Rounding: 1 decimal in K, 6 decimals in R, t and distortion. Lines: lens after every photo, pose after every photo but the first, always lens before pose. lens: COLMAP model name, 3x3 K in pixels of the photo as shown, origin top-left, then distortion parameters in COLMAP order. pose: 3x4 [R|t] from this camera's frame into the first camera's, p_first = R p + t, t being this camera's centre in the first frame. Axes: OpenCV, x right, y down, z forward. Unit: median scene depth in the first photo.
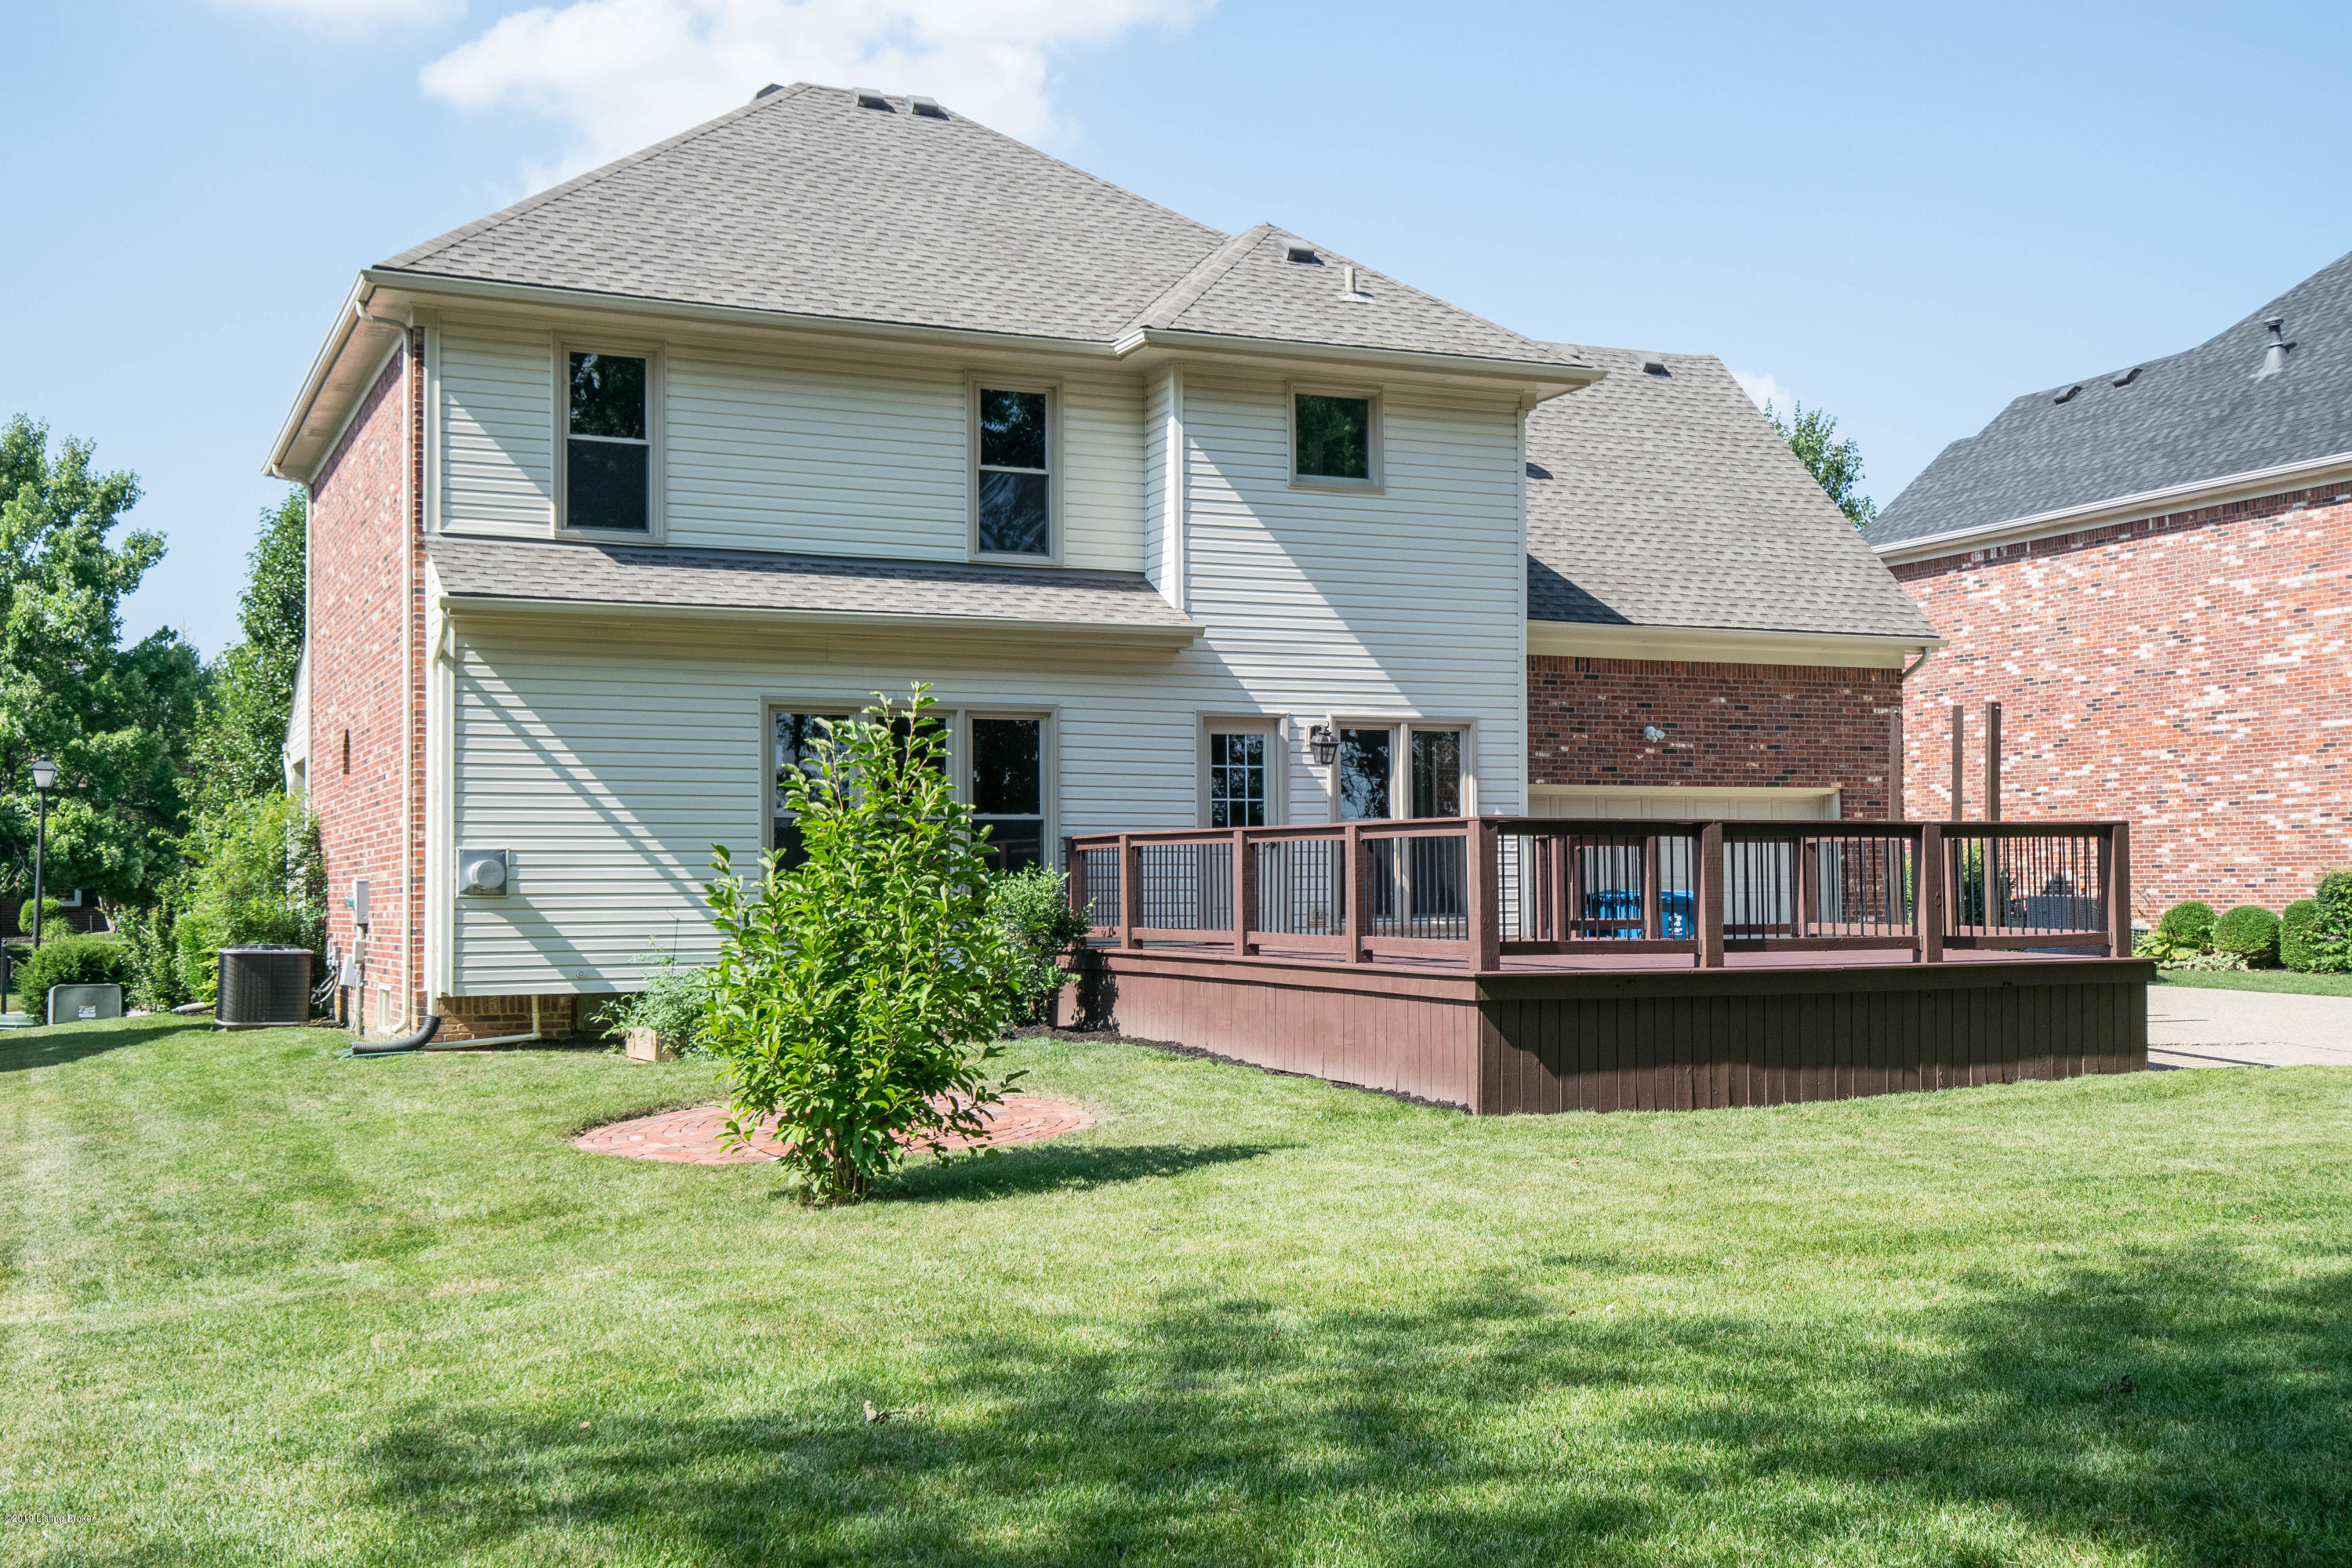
lens RADIAL K [[2445.6, 0, 1176.0], [0, 2445.6, 784.0], [0, 0, 1]] dist [-0.002870, -0.002313]
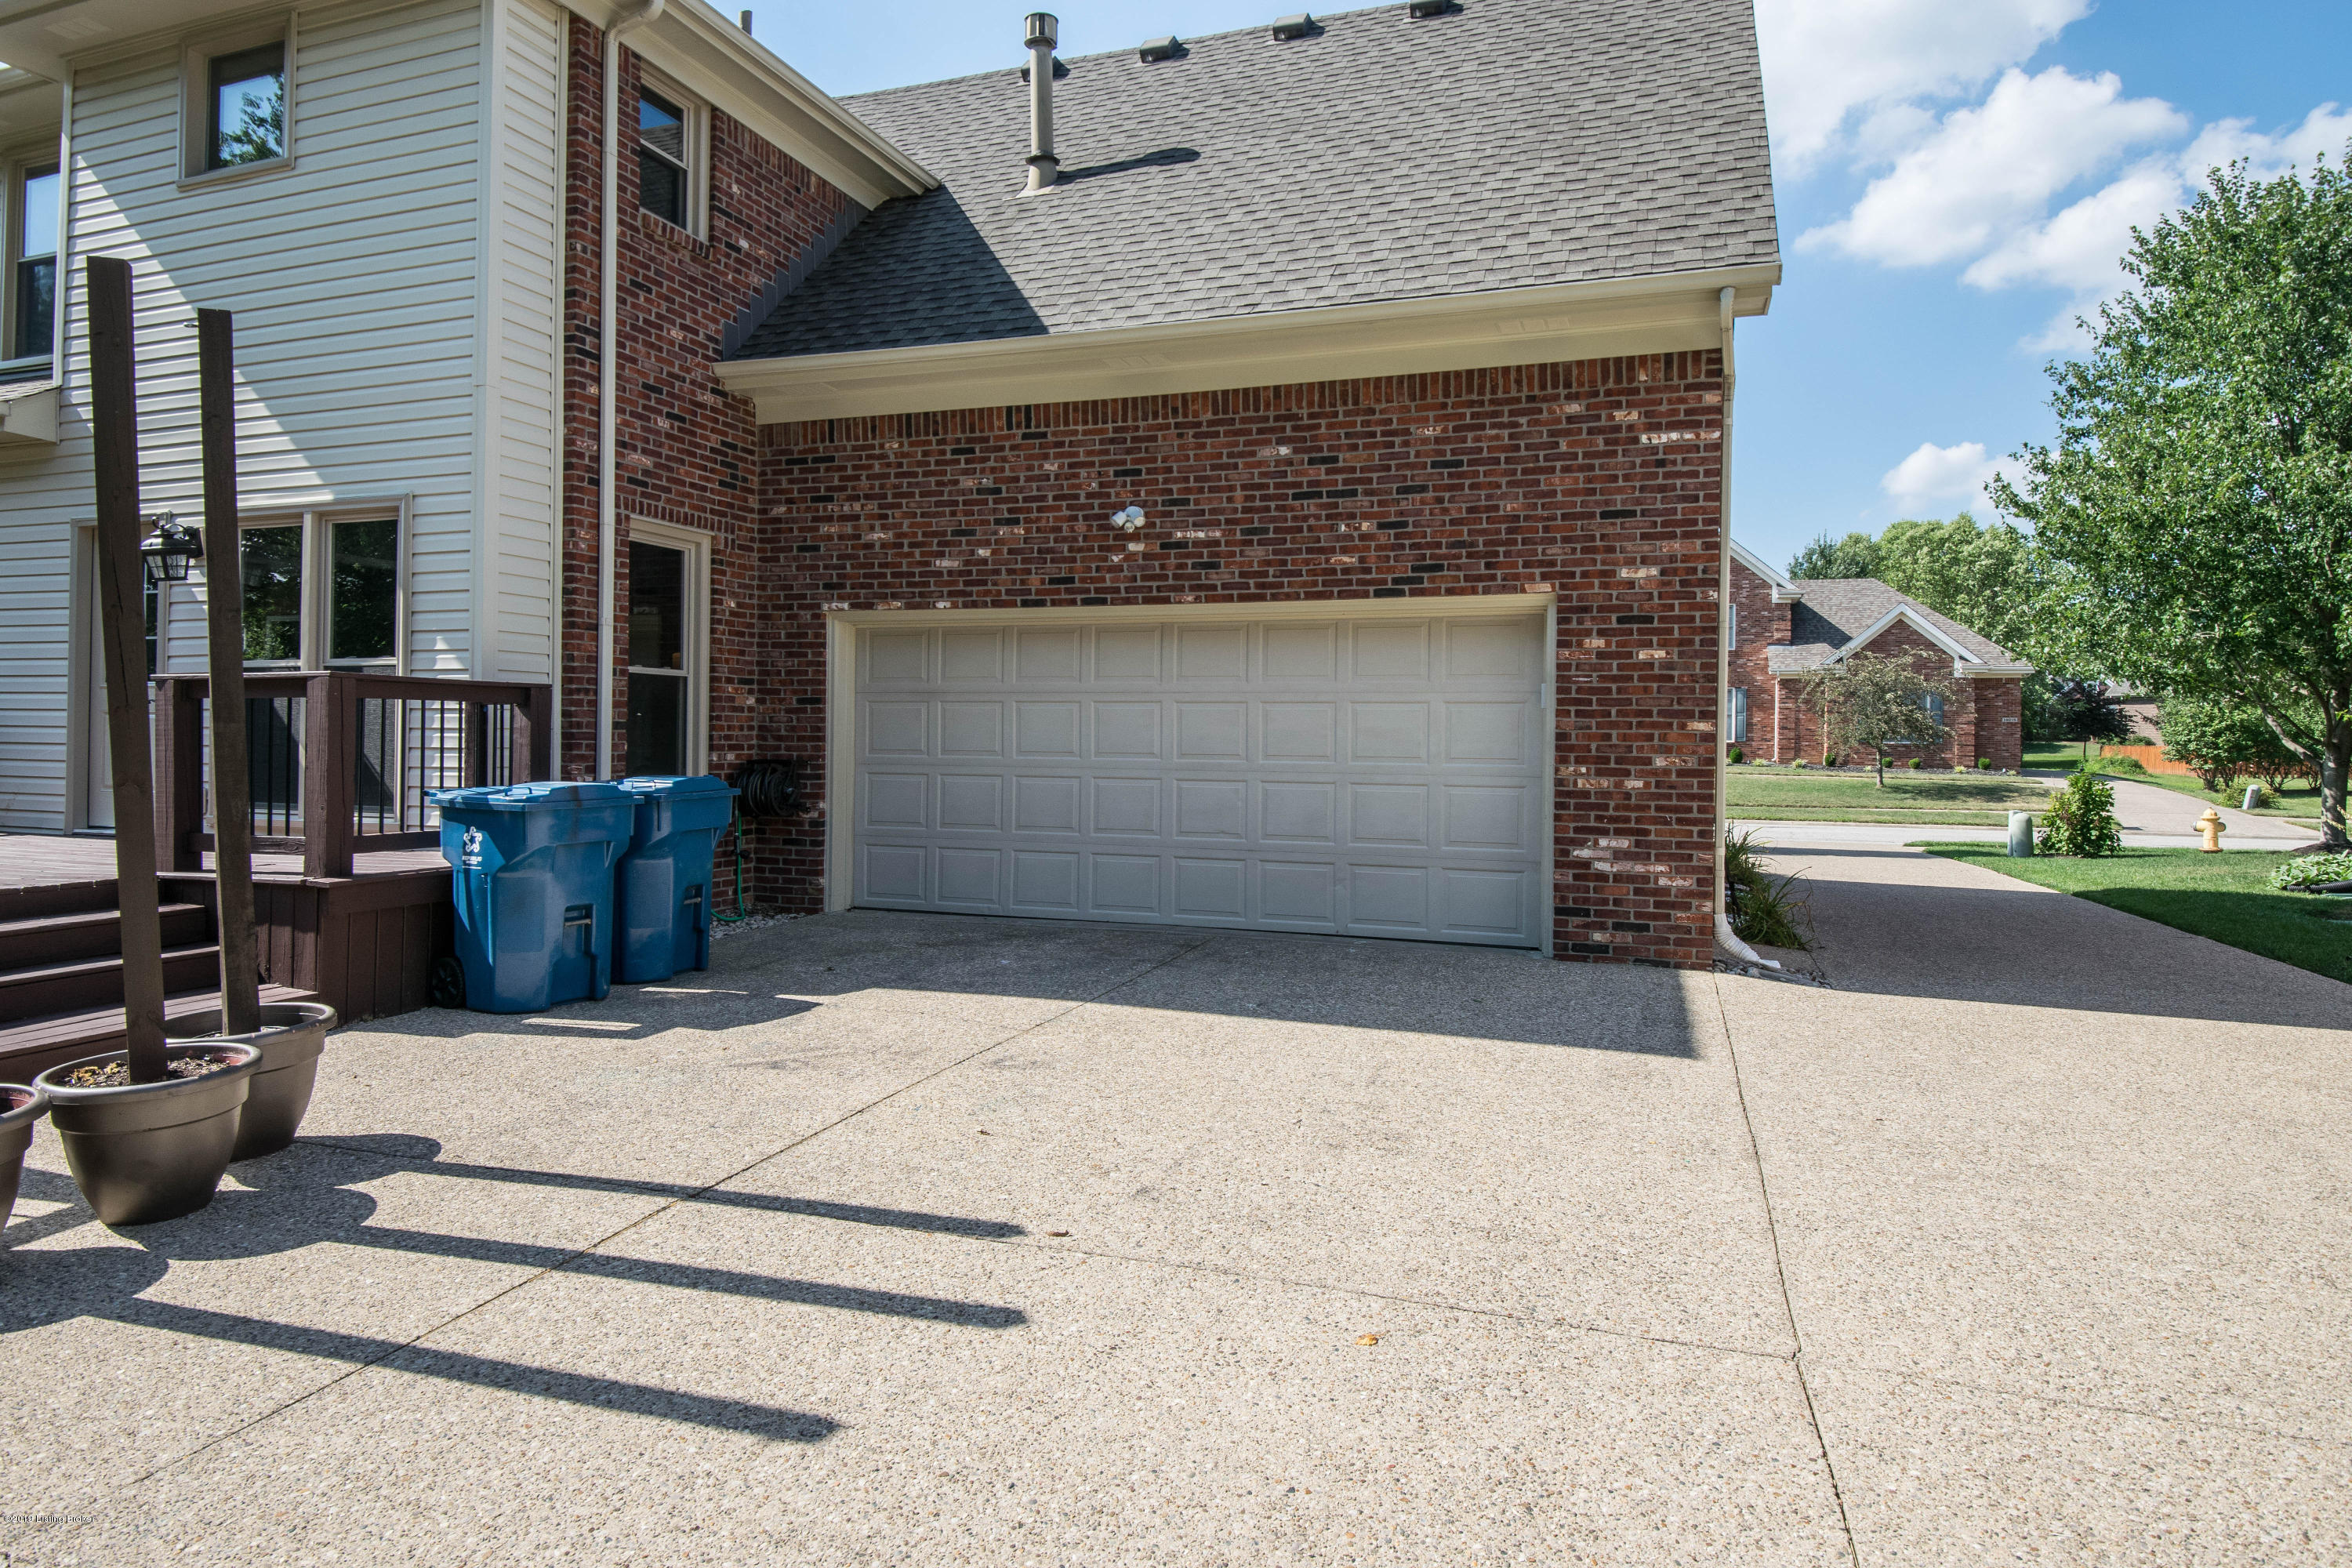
lens RADIAL K [[1316.5, 0, 1177.2], [0, 1316.5, 729.9], [0, 0, 1]] dist [-0.018866, -0.000855]
pose [[0.715147, 0.009631, -0.698908, 0.425543], [0.012991, 0.999549, 0.027066, 0.022799], [0.698854, -0.028436, 0.714699, 0.767122]]
